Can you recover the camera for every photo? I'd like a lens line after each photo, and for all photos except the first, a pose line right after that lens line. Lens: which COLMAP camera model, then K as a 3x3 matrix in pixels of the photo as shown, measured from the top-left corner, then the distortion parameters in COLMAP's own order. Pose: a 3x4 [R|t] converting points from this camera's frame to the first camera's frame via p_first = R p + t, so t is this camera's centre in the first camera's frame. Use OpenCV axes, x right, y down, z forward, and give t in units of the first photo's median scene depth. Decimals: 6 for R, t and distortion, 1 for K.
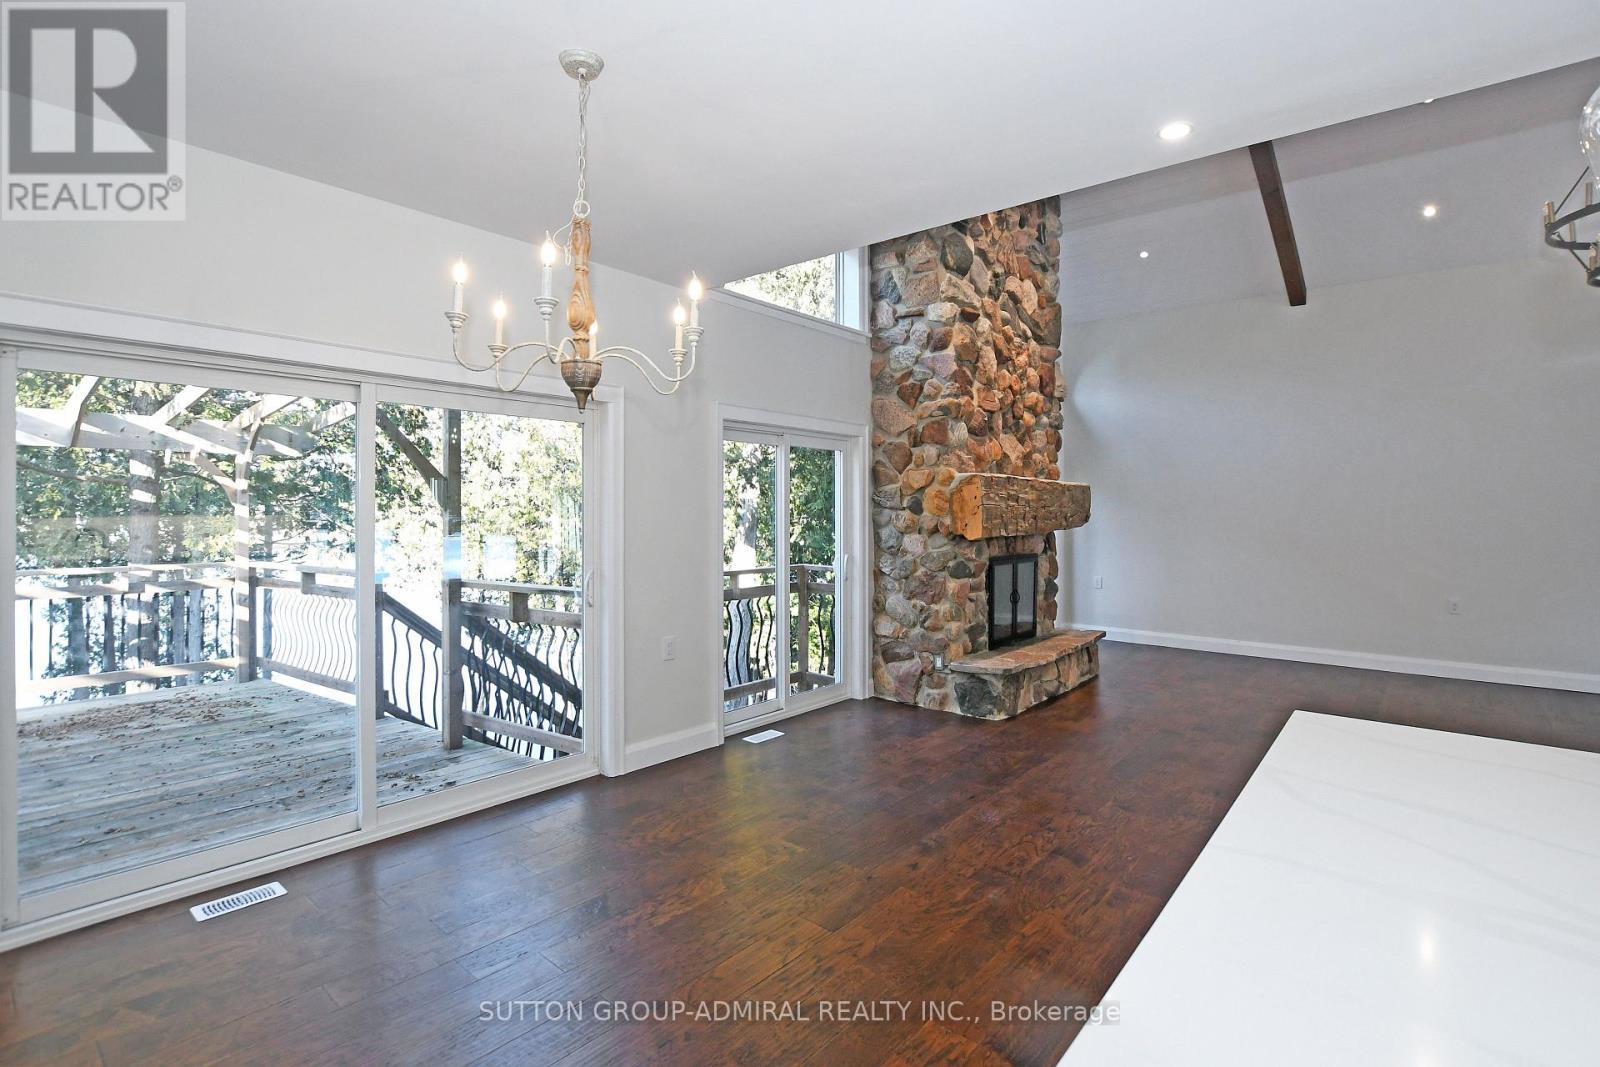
lens RADIAL K [[714.9, 0, 781.0], [0, 714.9, 513.4], [0, 0, 1]] dist [-0.028830, 0.000544]
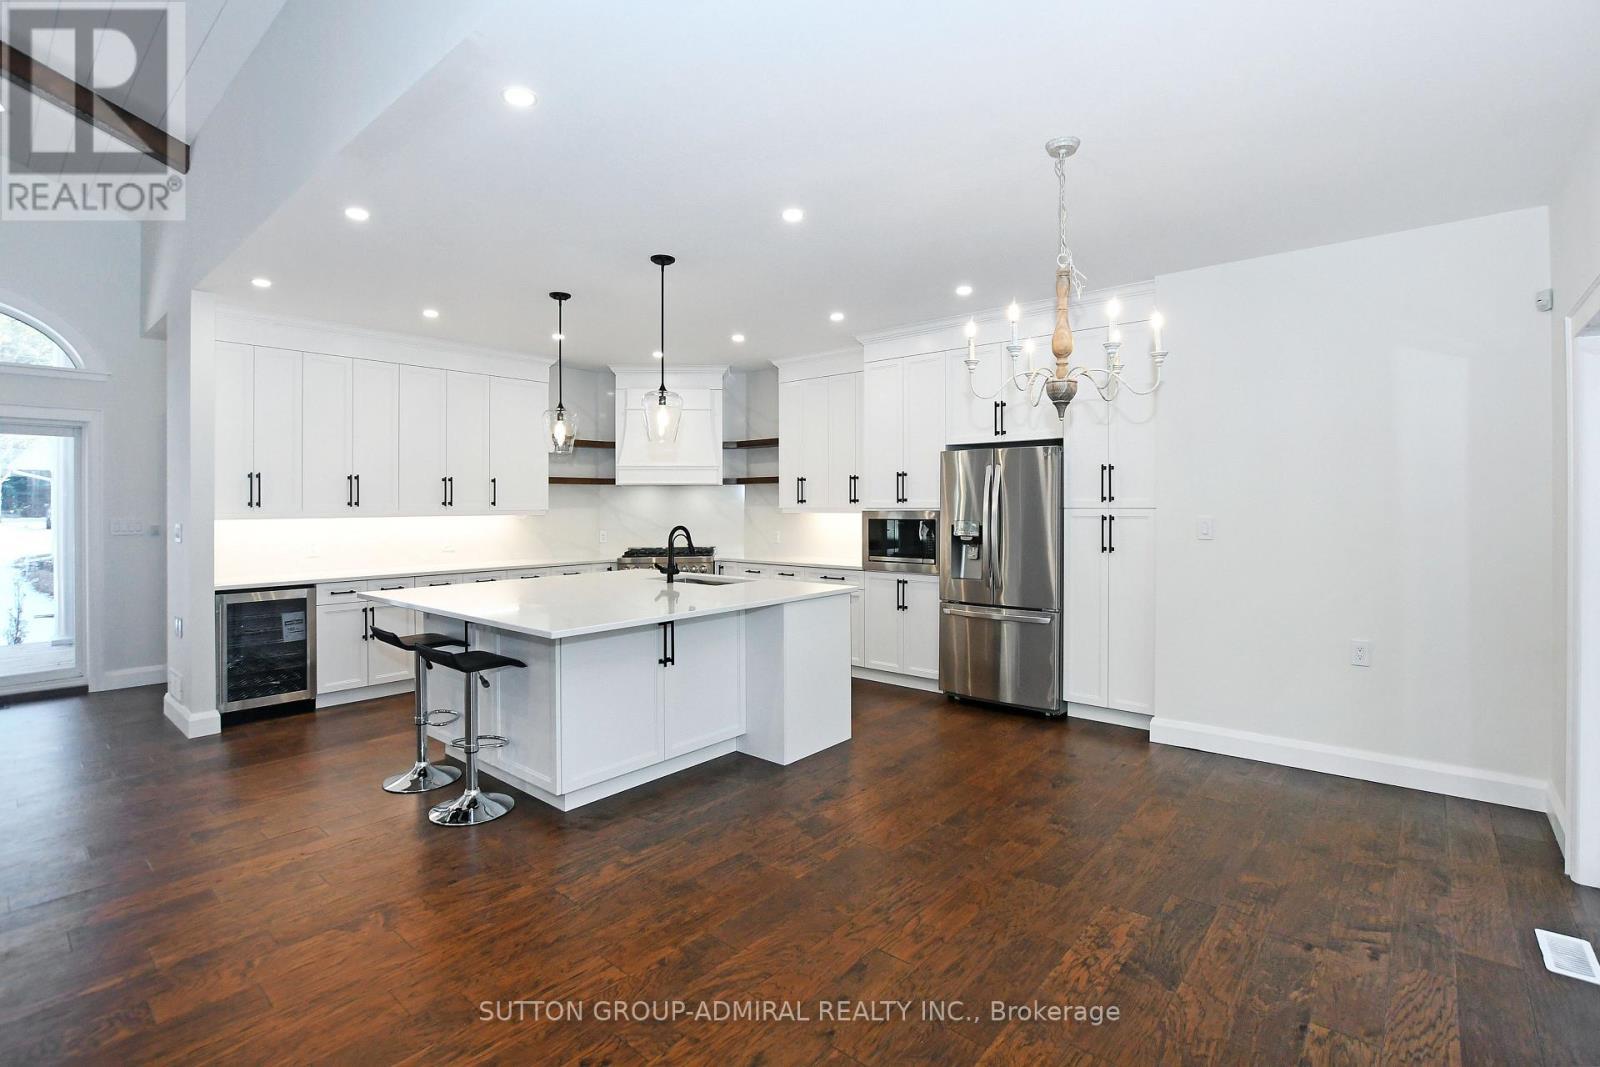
lens RADIAL K [[776.9, 0, 801.9], [0, 776.9, 508.8], [0, 0, 1]] dist [-0.031937, 0.000204]
pose [[-0.999564, 0.003020, -0.029382, 0.192536], [0.002820, 0.999972, 0.006871, 0.004085], [0.029402, 0.006785, -0.999545, 1.934127]]
